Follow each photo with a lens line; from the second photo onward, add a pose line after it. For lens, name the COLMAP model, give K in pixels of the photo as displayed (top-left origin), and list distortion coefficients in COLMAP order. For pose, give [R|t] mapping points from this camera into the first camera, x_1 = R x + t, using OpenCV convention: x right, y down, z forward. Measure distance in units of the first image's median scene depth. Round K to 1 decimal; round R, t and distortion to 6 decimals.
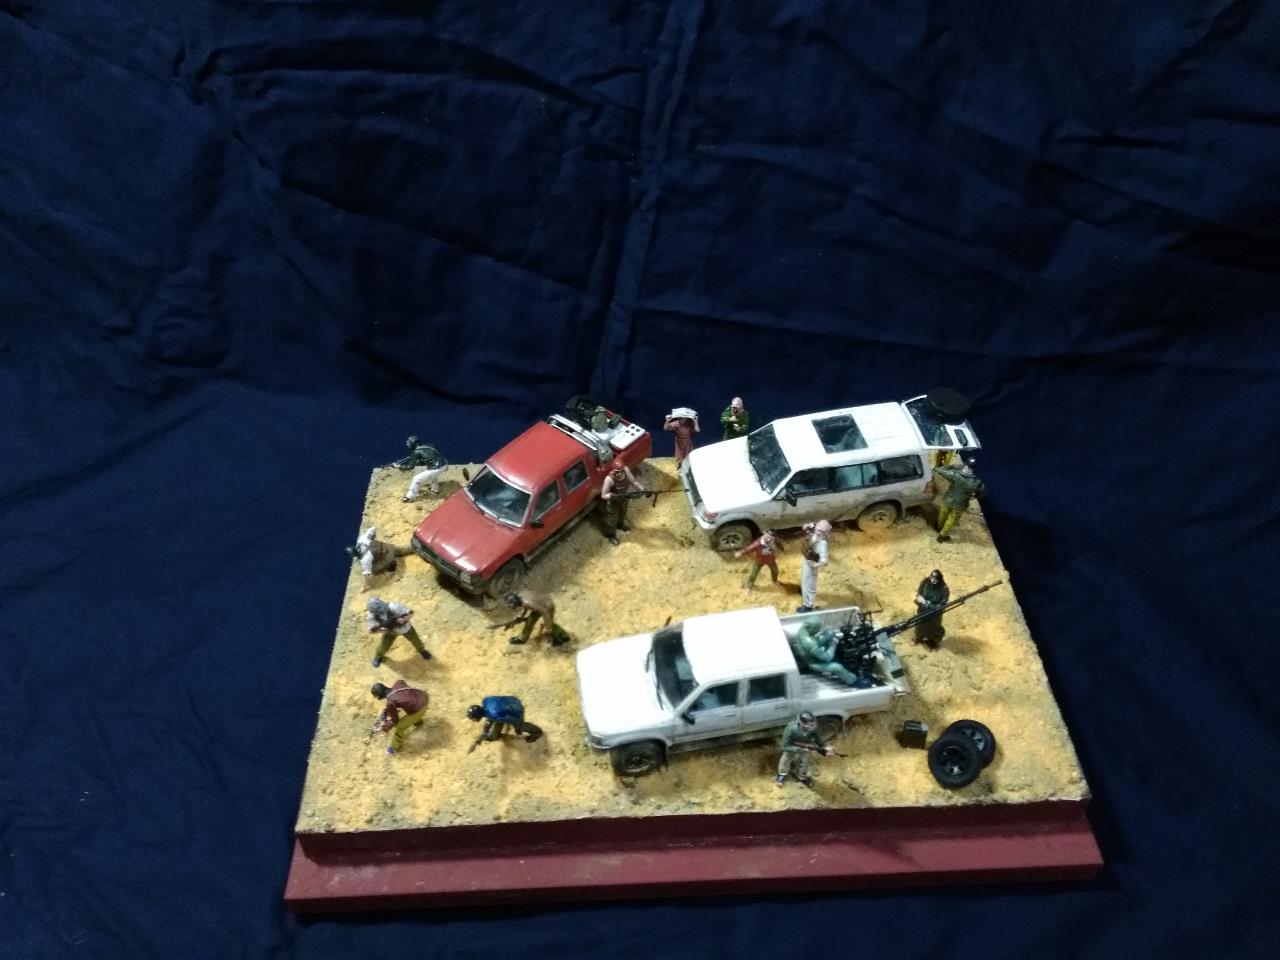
lens RADIAL K [[1044.2, 0, 643.8], [0, 1044.2, 475.7], [0, 0, 1]] dist [0.118345, -0.256158]
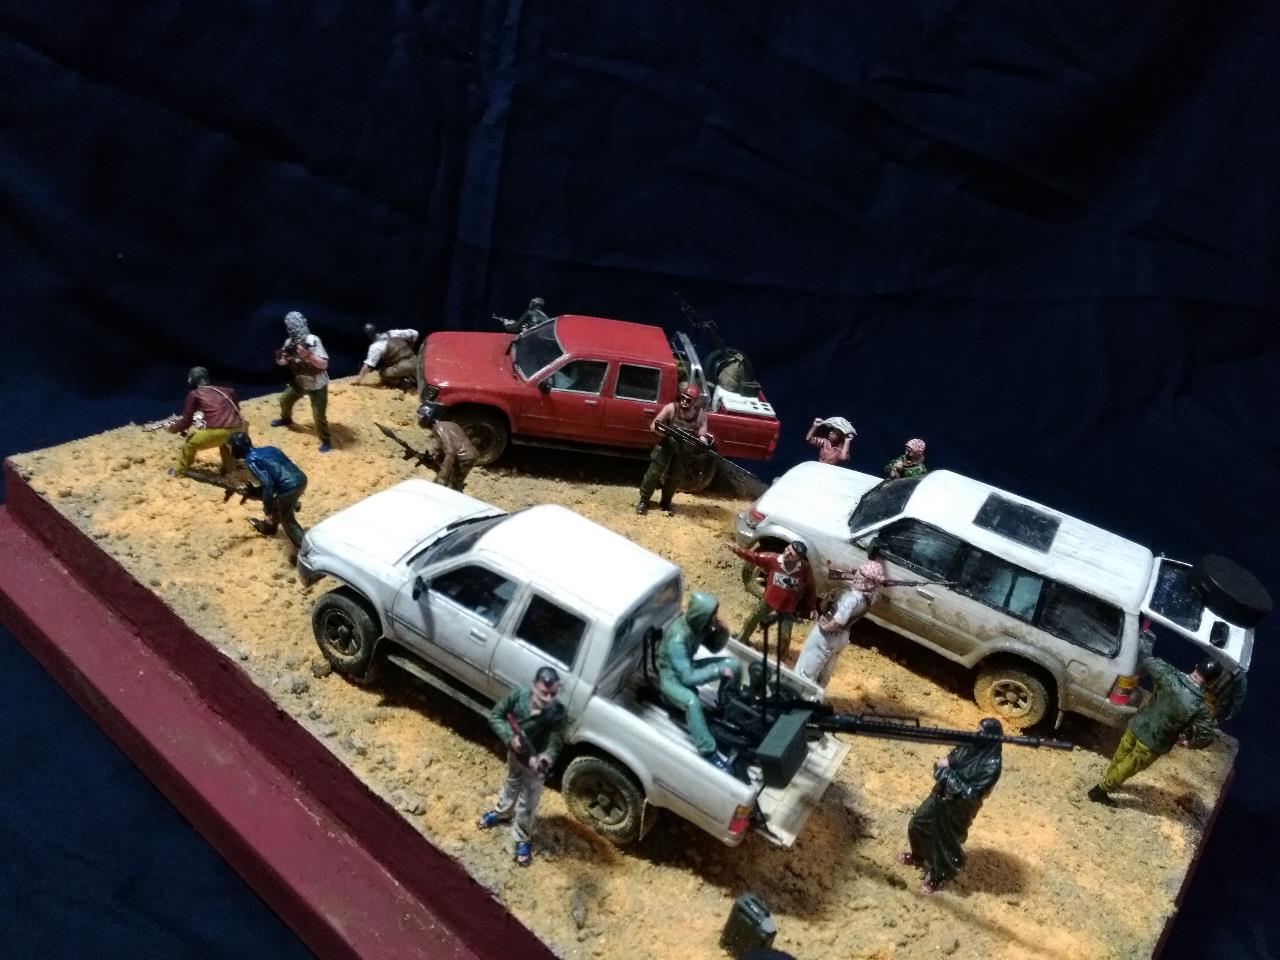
lens RADIAL K [[1044.2, 0, 643.8], [0, 1044.2, 475.7], [0, 0, 1]] dist [0.118345, -0.256158]
pose [[0.738543, 0.455009, -0.497514, 0.318013], [-0.594740, 0.787243, -0.162887, 0.163052], [0.317549, 0.416191, 0.852026, 0.418709]]
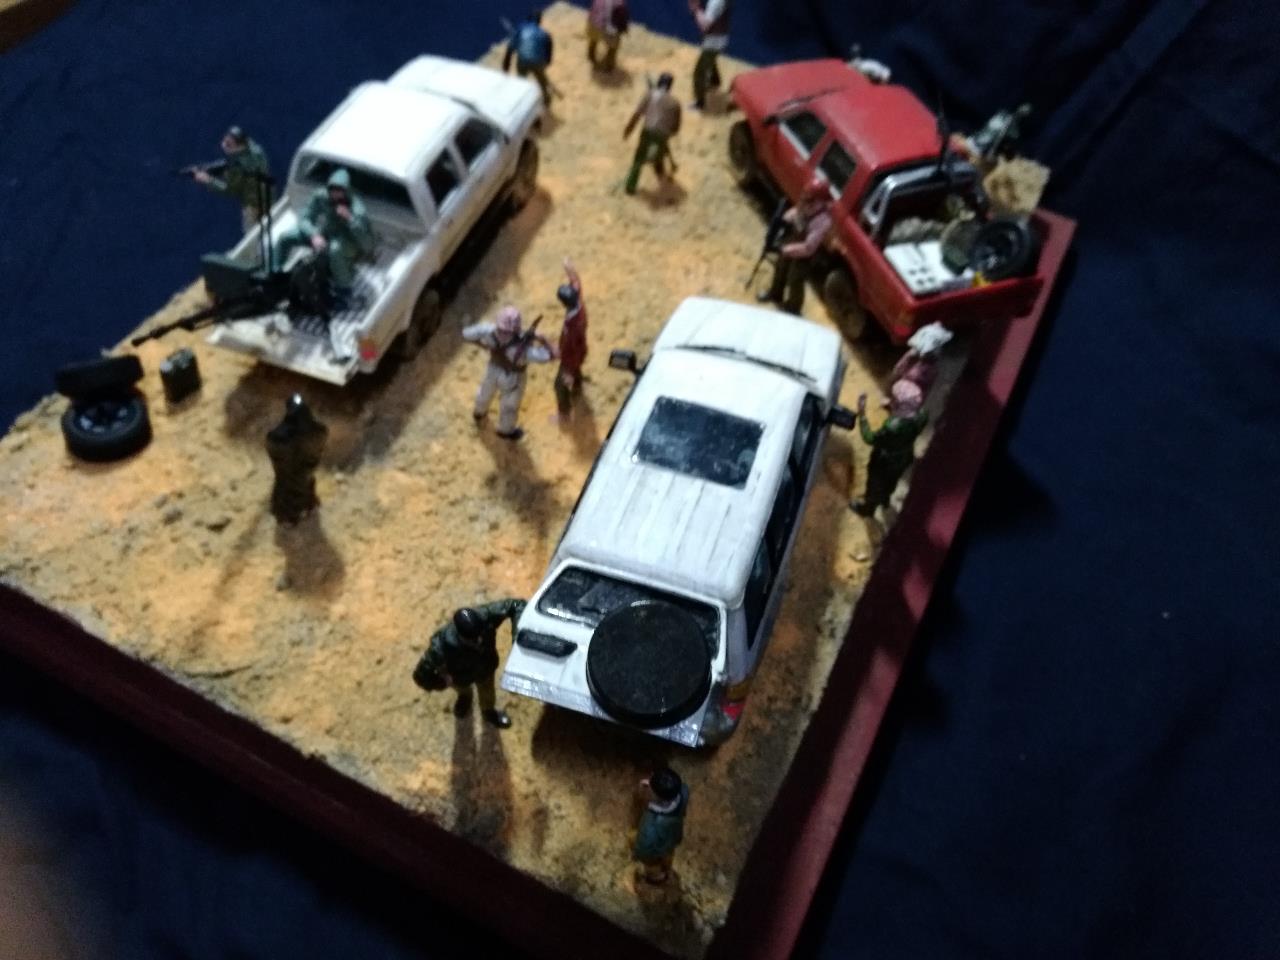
lens RADIAL K [[1044.2, 0, 643.8], [0, 1044.2, 475.7], [0, 0, 1]] dist [0.118345, -0.256158]
pose [[-0.481671, 0.640597, -0.598020, 0.470568], [-0.668870, 0.172172, 0.723166, -0.338498], [0.566221, 0.748326, 0.345546, 0.854656]]
